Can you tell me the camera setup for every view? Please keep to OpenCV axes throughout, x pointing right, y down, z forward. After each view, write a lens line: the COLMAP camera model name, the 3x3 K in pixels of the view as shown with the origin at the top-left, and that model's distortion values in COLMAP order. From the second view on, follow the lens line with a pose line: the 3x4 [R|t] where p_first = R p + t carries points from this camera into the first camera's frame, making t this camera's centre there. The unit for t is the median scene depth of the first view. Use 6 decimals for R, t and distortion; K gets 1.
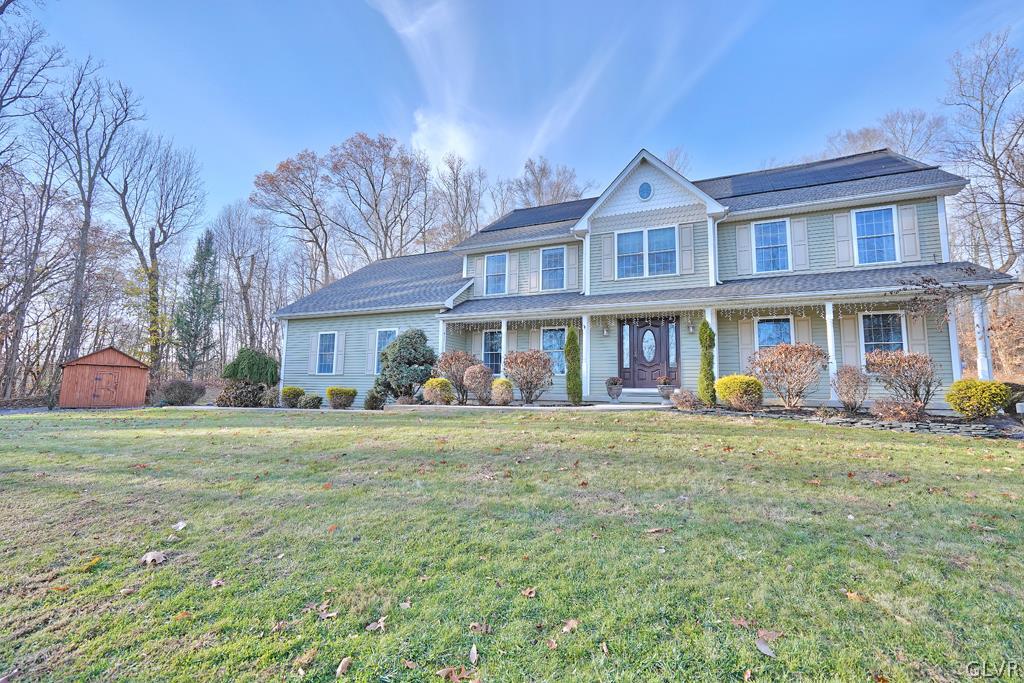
lens RADIAL K [[631.1, 0, 512.3], [0, 631.1, 372.2], [0, 0, 1]] dist [-0.000223, 0.001368]
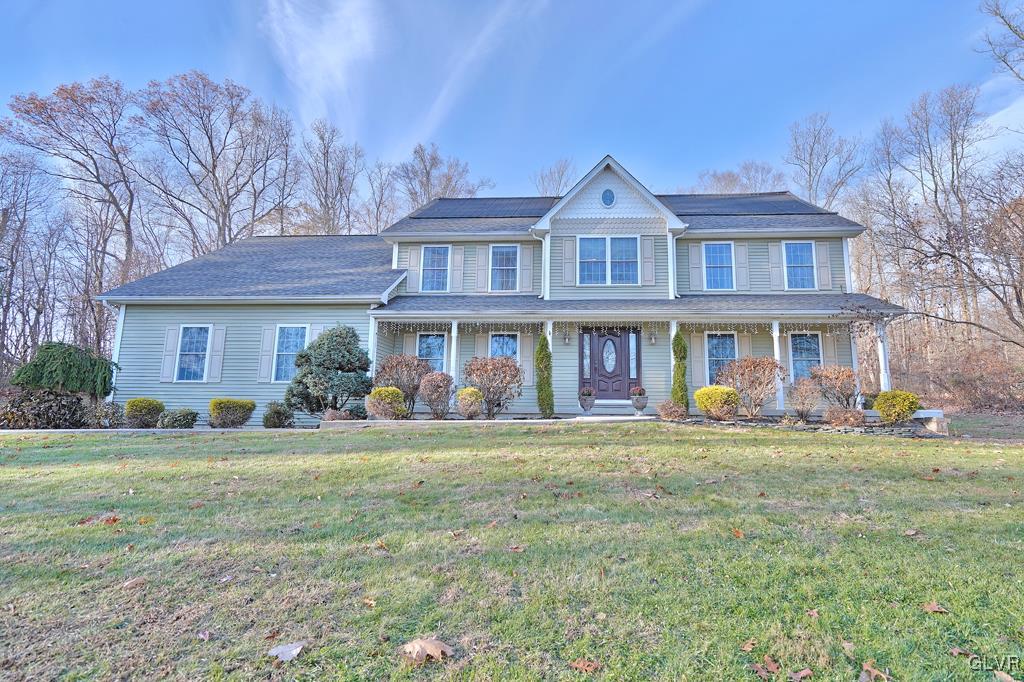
lens RADIAL K [[631.1, 0, 512.3], [0, 631.1, 371.7], [0, 0, 1]] dist [-0.000223, 0.001368]
pose [[0.885980, 0.017001, 0.463412, -0.347992], [-0.008573, 0.999757, -0.020287, 0.004072], [-0.463644, 0.014000, 0.885911, 0.191485]]
